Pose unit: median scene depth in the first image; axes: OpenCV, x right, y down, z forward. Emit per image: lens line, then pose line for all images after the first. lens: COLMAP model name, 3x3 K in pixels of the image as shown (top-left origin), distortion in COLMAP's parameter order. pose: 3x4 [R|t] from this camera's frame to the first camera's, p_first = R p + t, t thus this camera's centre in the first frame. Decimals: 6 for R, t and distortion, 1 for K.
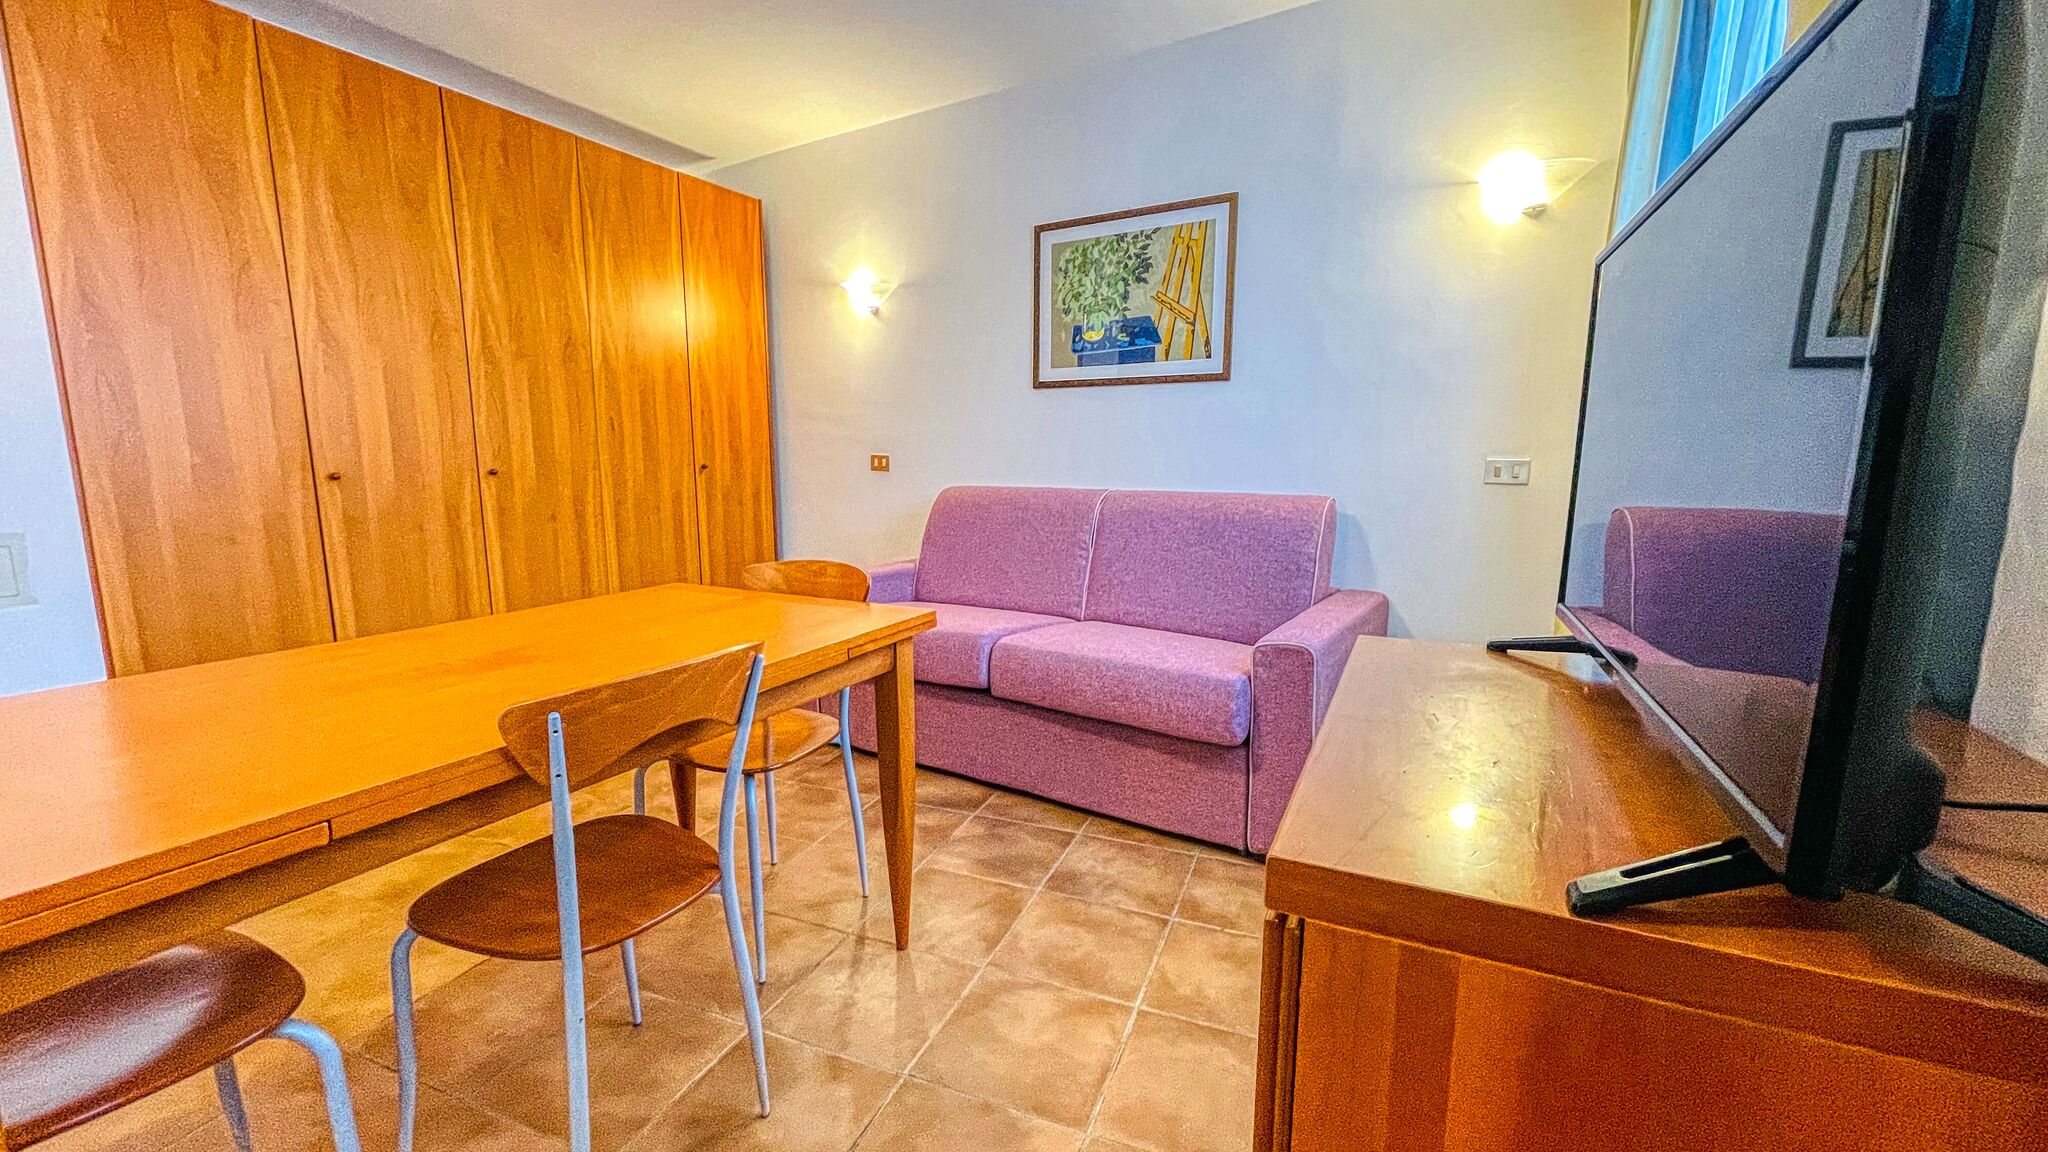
lens RADIAL K [[825.3, 0, 1023.9], [0, 825.3, 579.4], [0, 0, 1]] dist [-0.003955, 0.001608]
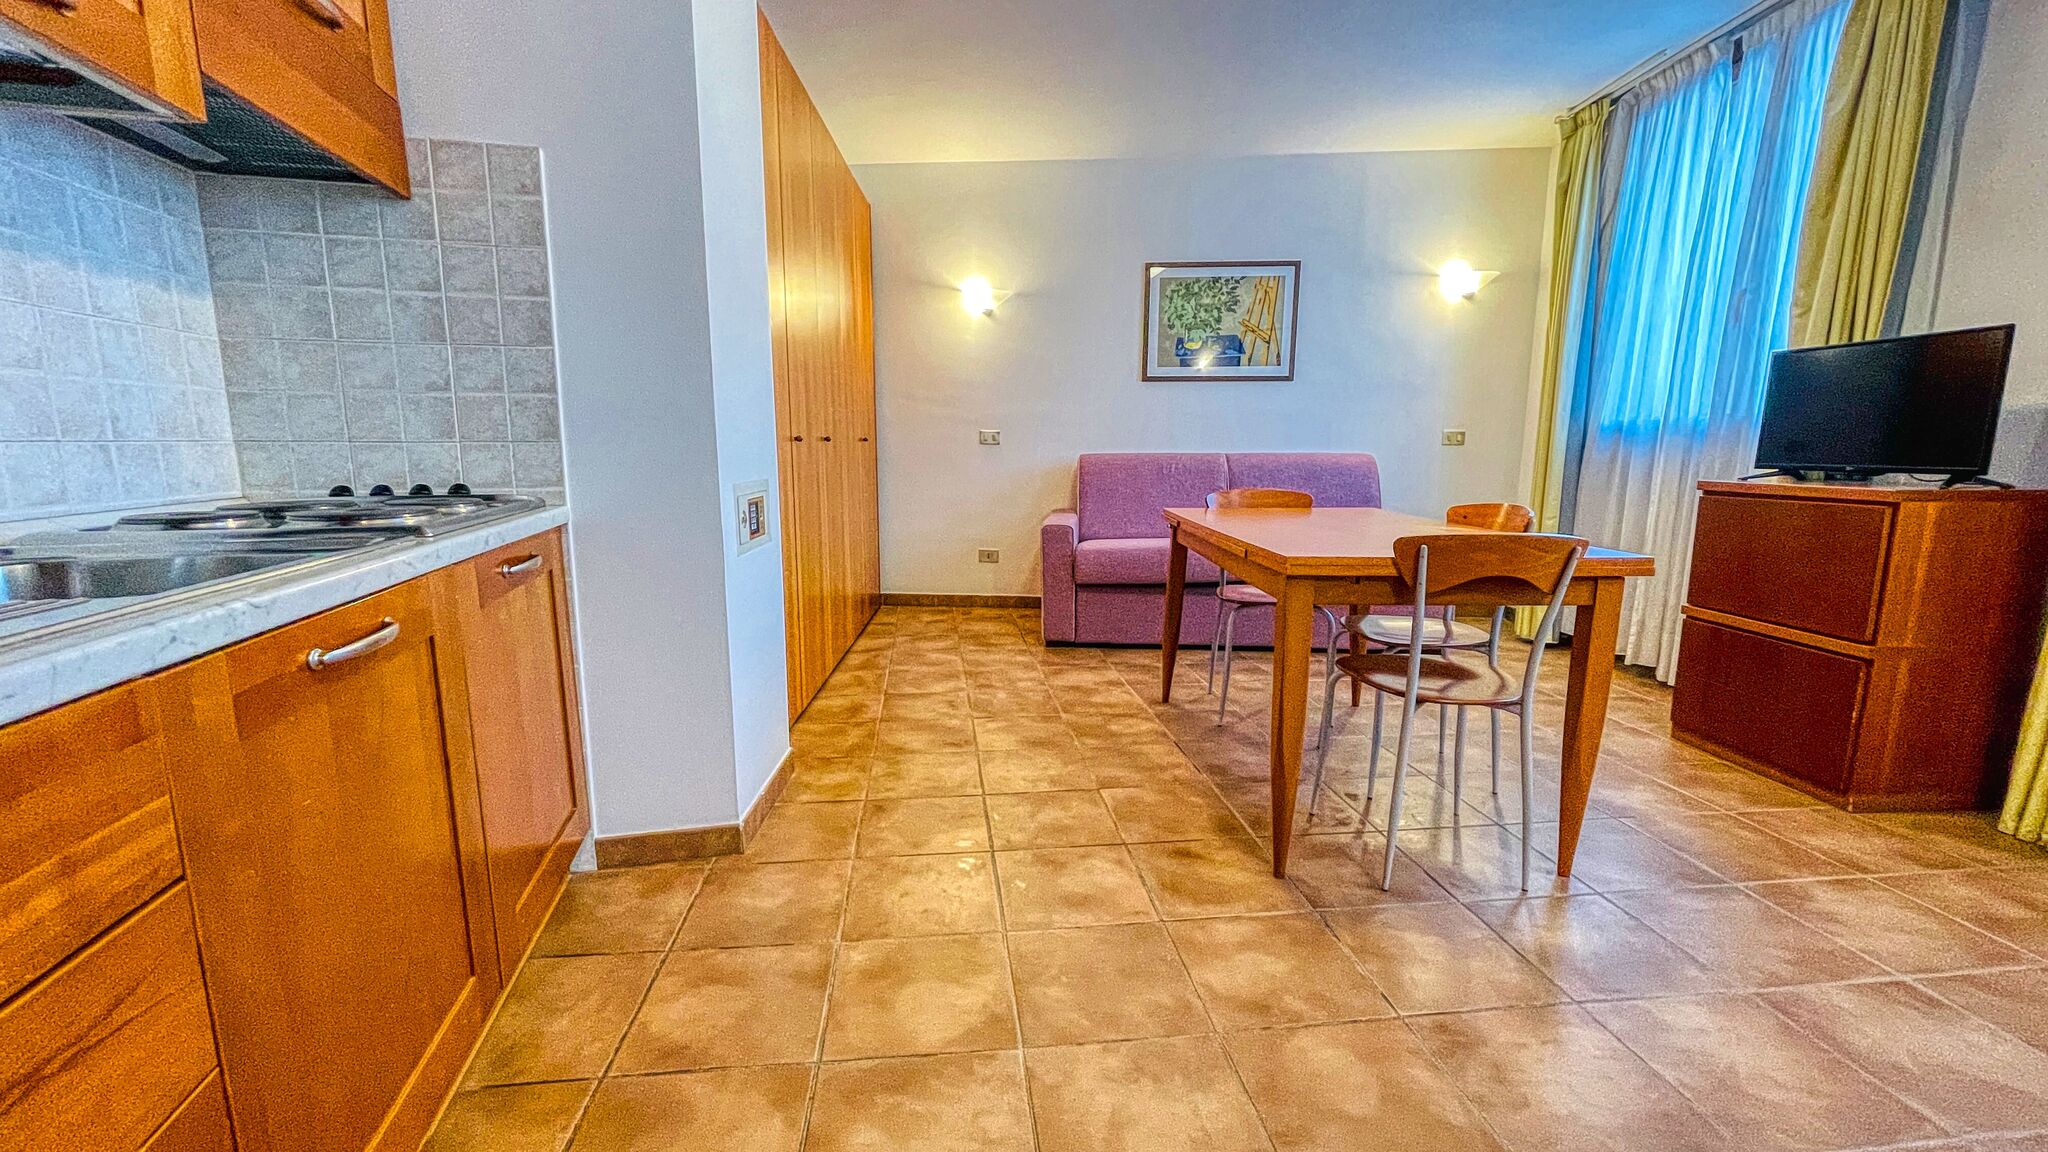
lens RADIAL K [[825.3, 0, 1019.7], [0, 825.3, 578.7], [0, 0, 1]] dist [-0.003955, 0.001608]
pose [[0.882066, -0.074864, 0.465140, -0.909374], [0.073034, 0.997087, 0.021982, 0.054607], [-0.465431, 0.014581, 0.884964, -0.118832]]
